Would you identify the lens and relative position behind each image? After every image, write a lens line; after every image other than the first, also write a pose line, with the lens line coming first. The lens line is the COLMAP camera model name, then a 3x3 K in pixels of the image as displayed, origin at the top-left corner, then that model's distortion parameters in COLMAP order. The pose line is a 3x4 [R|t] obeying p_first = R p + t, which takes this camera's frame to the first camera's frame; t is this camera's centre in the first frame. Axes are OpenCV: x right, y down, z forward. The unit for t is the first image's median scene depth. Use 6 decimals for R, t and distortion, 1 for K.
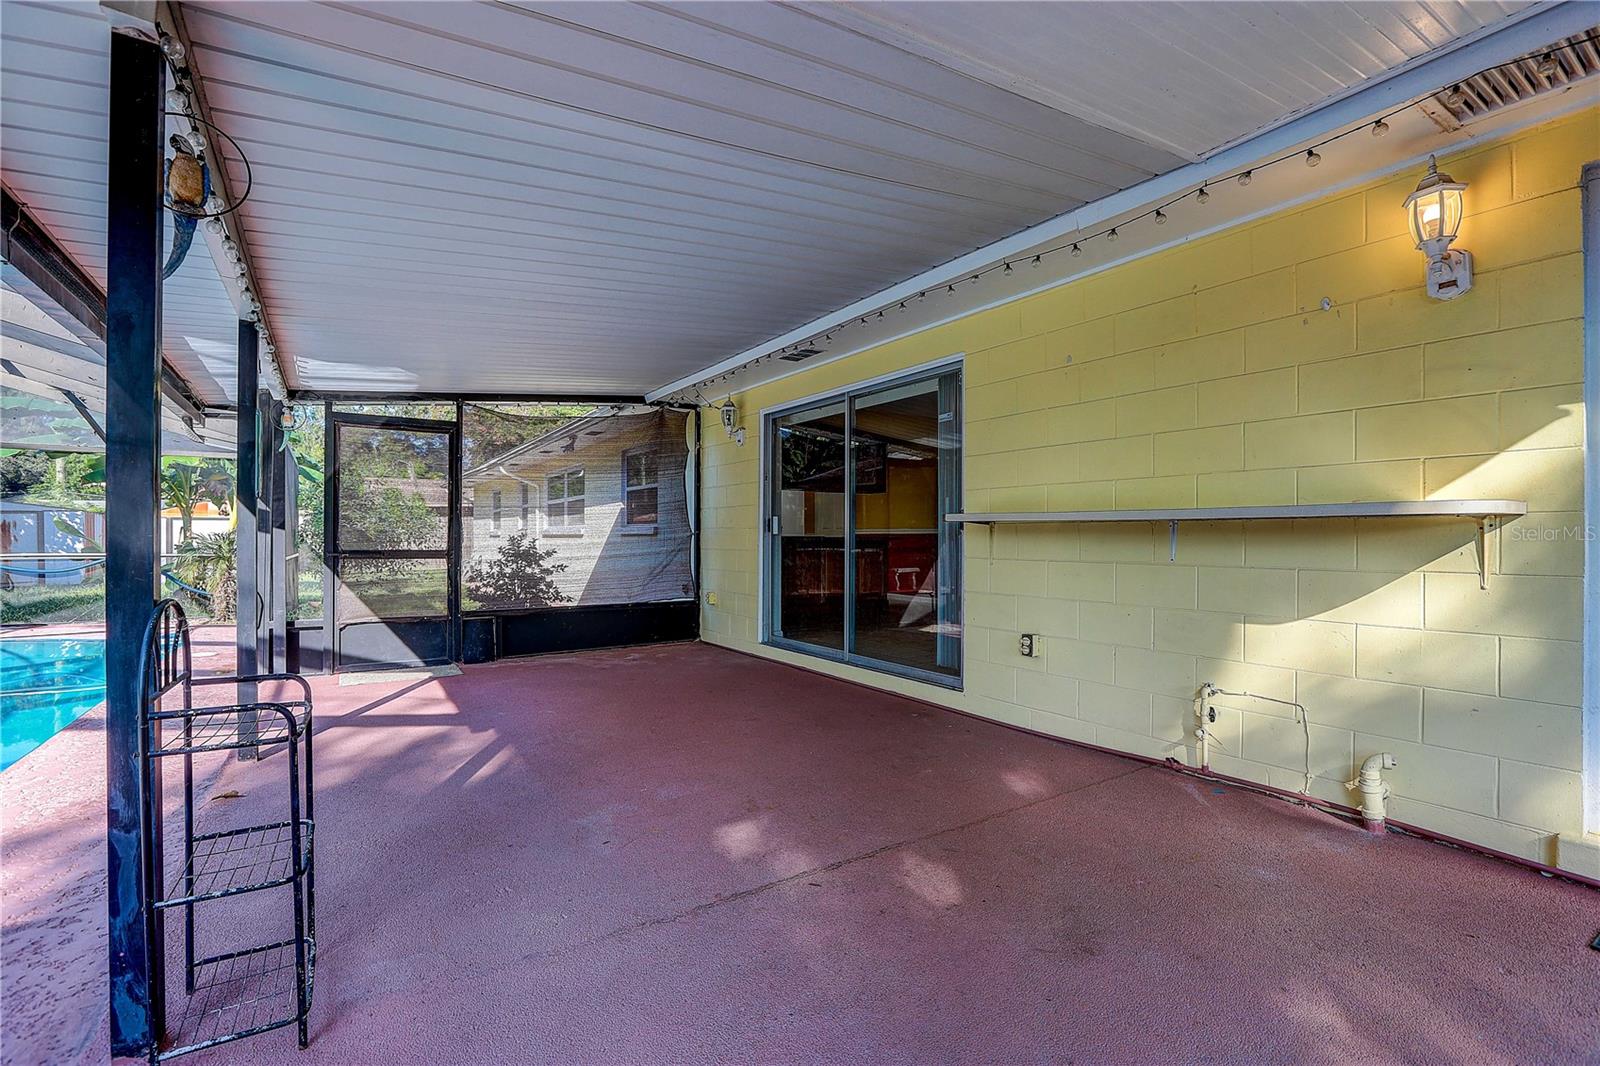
lens RADIAL K [[727.5, 0, 790.2], [0, 727.5, 531.5], [0, 0, 1]] dist [-0.046835, 0.012815]
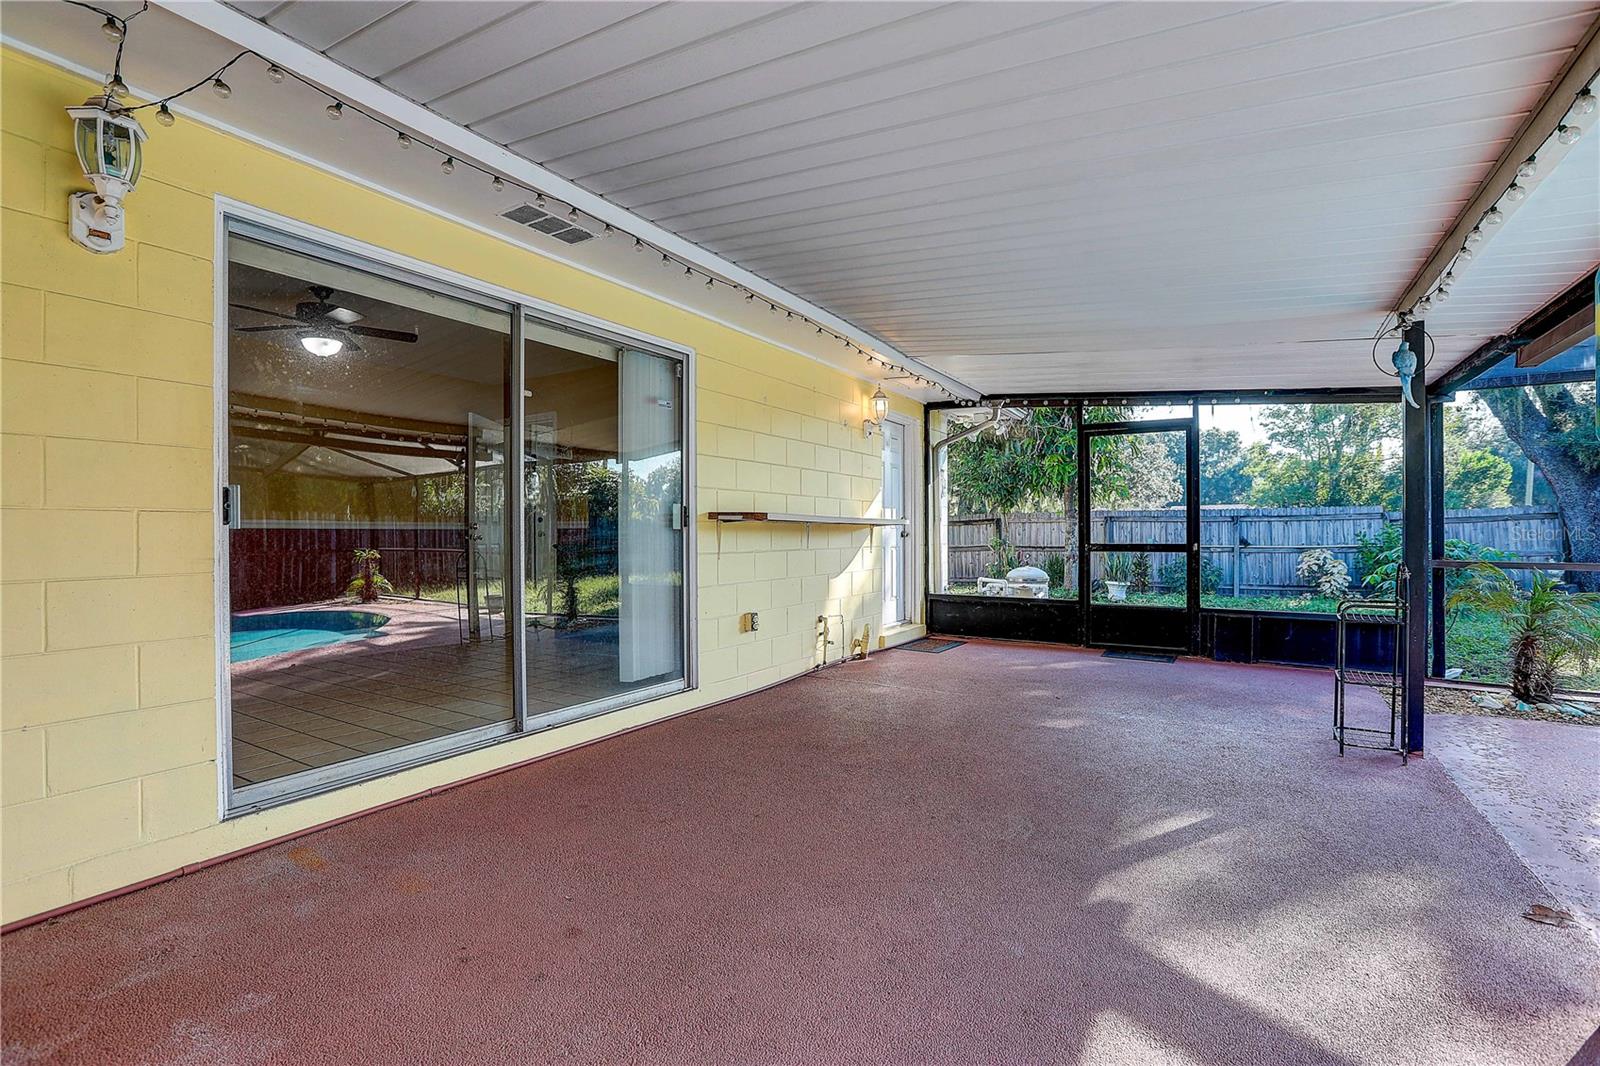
lens RADIAL K [[727.5, 0, 794.7], [0, 727.5, 535.8], [0, 0, 1]] dist [-0.046835, 0.012815]
pose [[-0.433351, 0.002707, 0.901221, -0.790822], [0.002297, 0.999996, -0.001899, 0.014433], [-0.901222, 0.001247, -0.433355, 1.436745]]
